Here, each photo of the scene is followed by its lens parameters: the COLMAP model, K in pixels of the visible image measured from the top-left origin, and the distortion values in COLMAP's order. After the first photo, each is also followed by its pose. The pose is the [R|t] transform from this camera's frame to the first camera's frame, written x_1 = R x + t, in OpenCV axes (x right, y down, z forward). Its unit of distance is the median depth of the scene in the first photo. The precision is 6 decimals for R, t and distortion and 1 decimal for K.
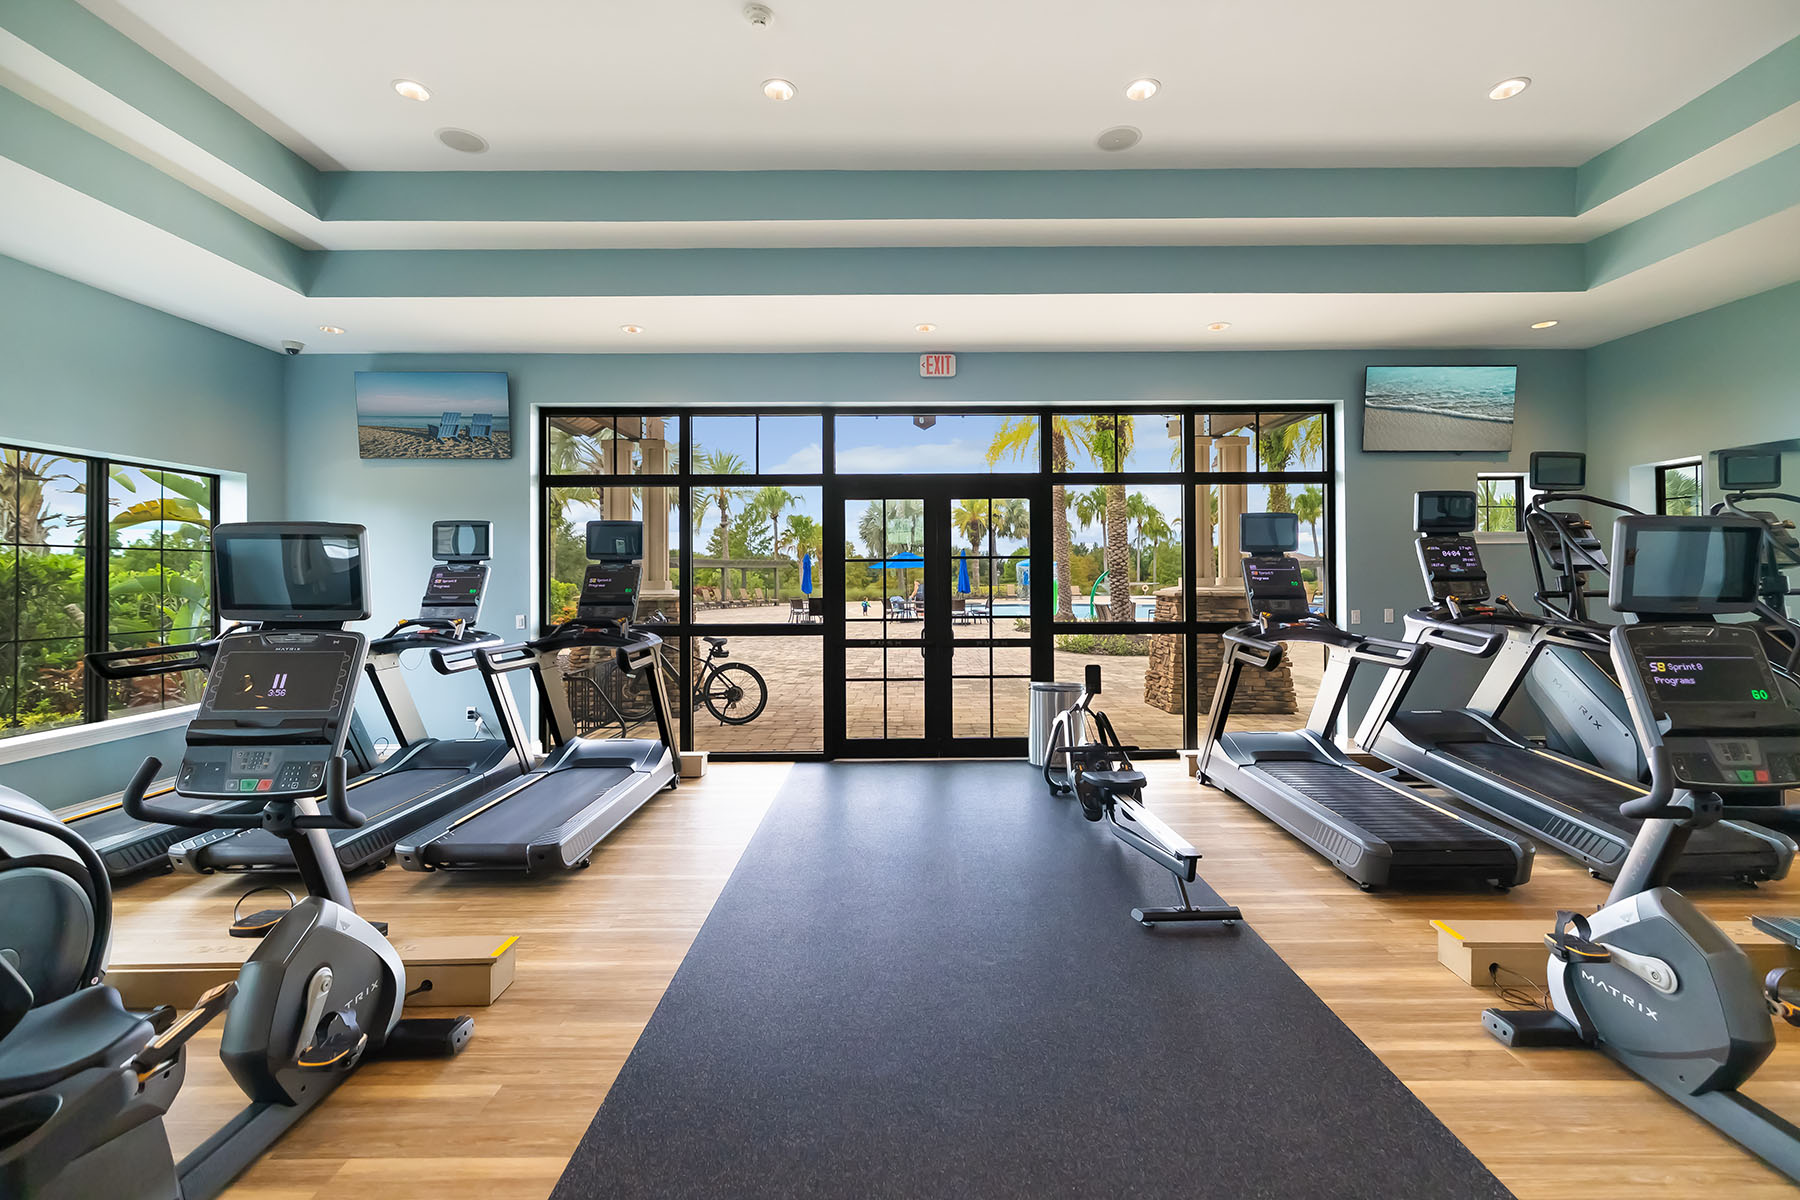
lens RADIAL K [[784.1, 0, 902.5], [0, 784.1, 567.4], [0, 0, 1]] dist [0.016865, -0.000156]
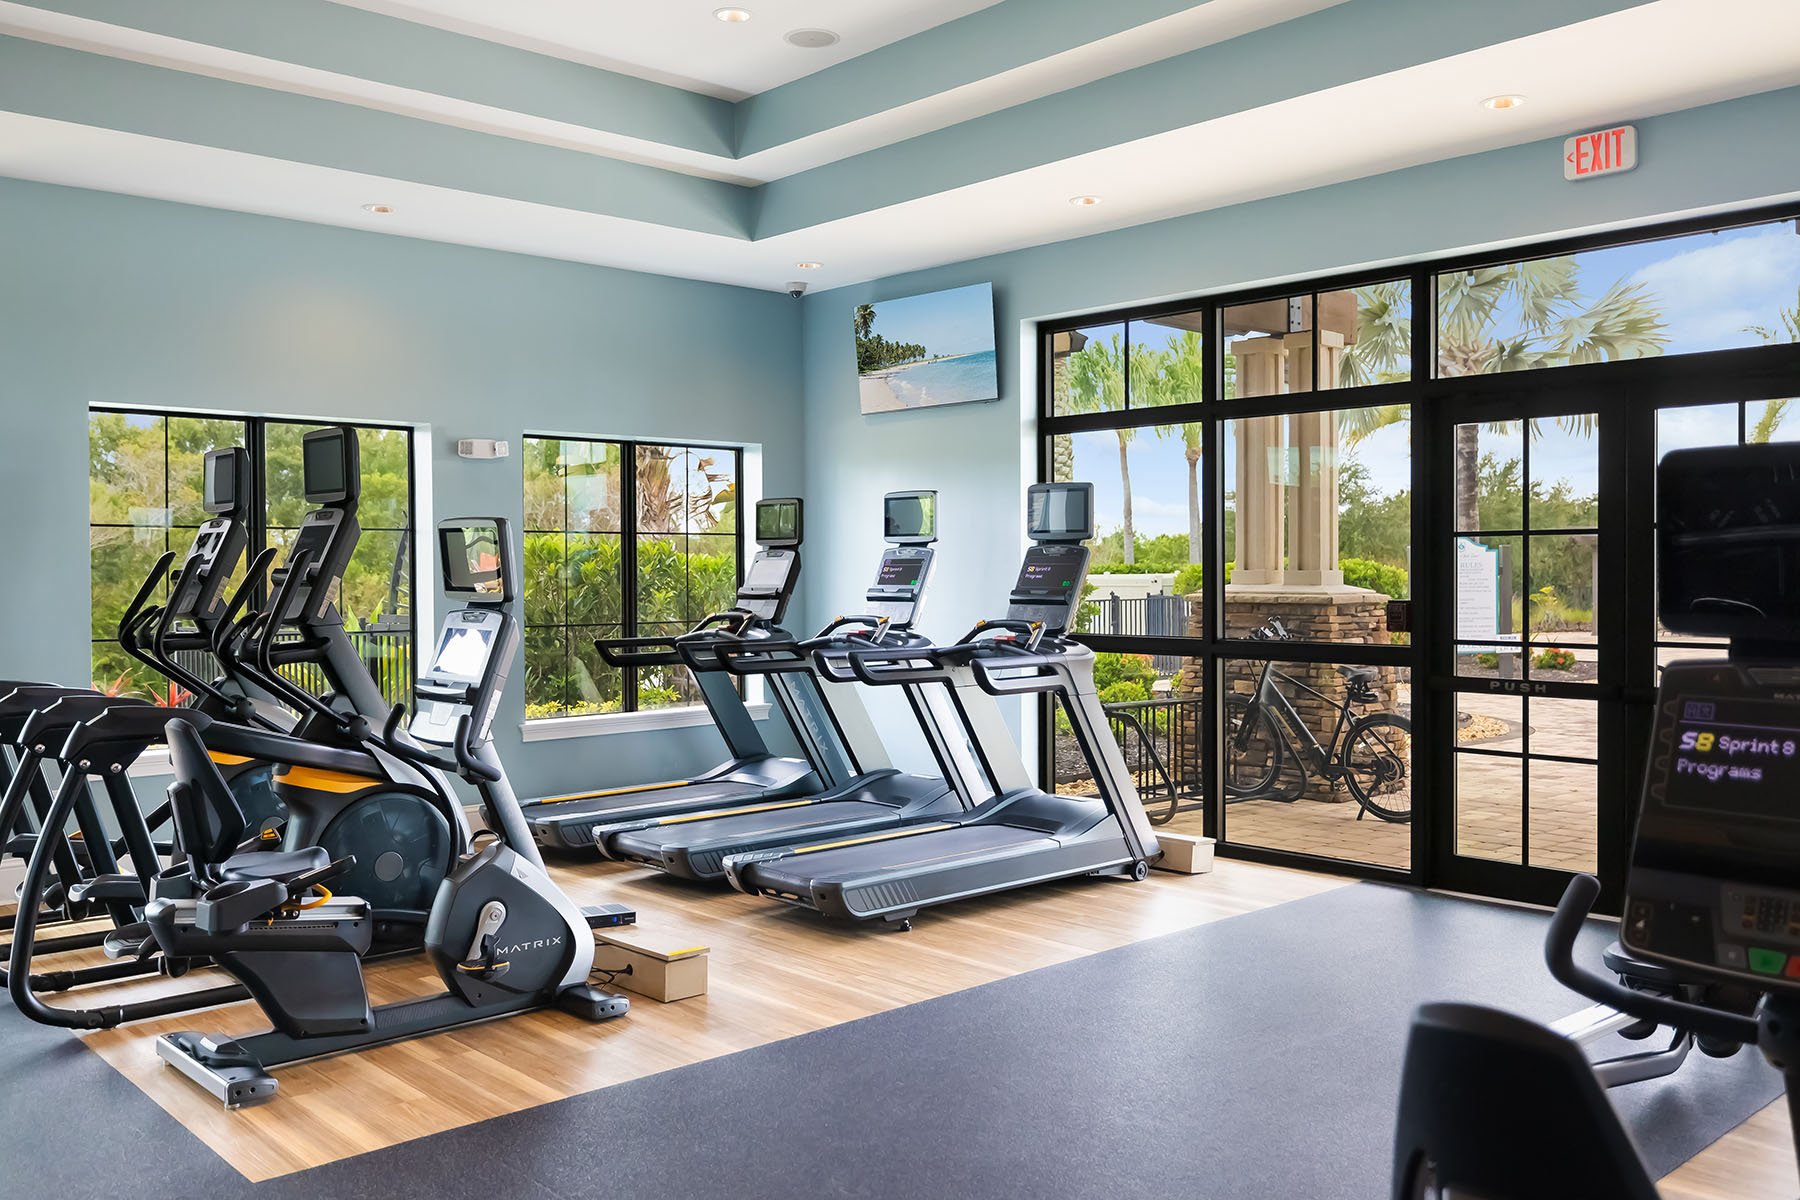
lens RADIAL K [[1515.0, 0, 900.0], [0, 1515.0, 600.0], [0, 0, 1]] dist [-0.004650, -0.002922]
pose [[0.674454, 0.019862, -0.738049, 0.478551], [0.006776, 0.999429, 0.033088, -0.000773], [0.738286, -0.027317, 0.673935, -0.013253]]
